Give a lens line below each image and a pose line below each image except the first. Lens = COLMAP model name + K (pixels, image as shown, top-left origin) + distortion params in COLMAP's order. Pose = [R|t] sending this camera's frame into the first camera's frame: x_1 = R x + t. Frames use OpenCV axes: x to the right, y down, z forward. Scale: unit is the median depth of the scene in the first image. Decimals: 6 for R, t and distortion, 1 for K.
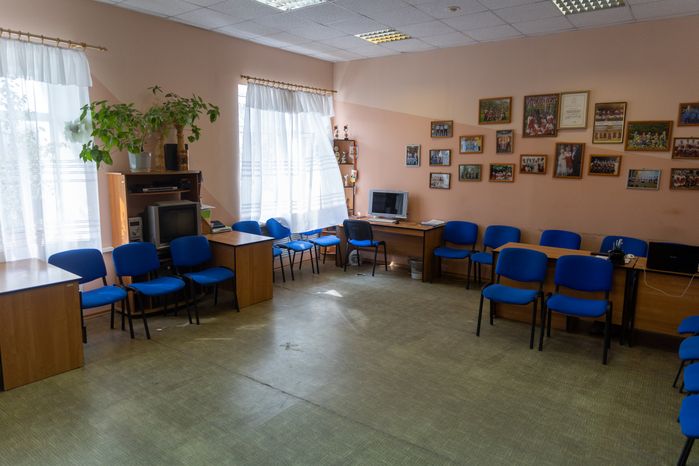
lens RADIAL K [[446.6, 0, 349.5], [0, 446.6, 233.0], [0, 0, 1]] dist [-0.008132, -0.001231]
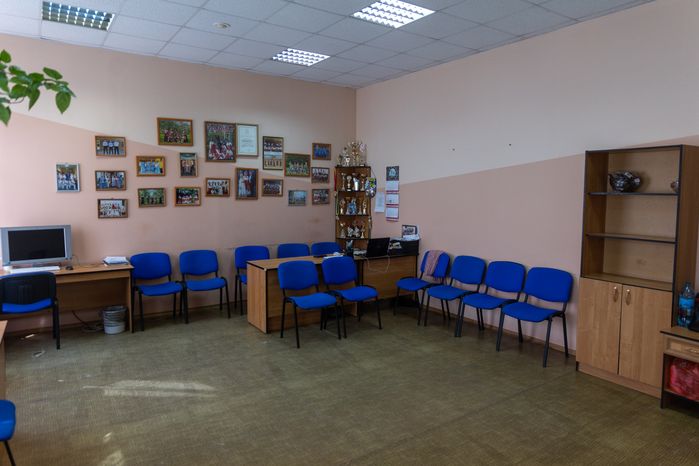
lens RADIAL K [[446.6, 0, 349.5], [0, 446.6, 233.0], [0, 0, 1]] dist [-0.008132, -0.001231]
pose [[0.364047, -0.098775, 0.926128, -0.468209], [0.152823, 0.987219, 0.045218, -0.050510], [-0.918757, 0.125072, 0.374489, 0.350557]]
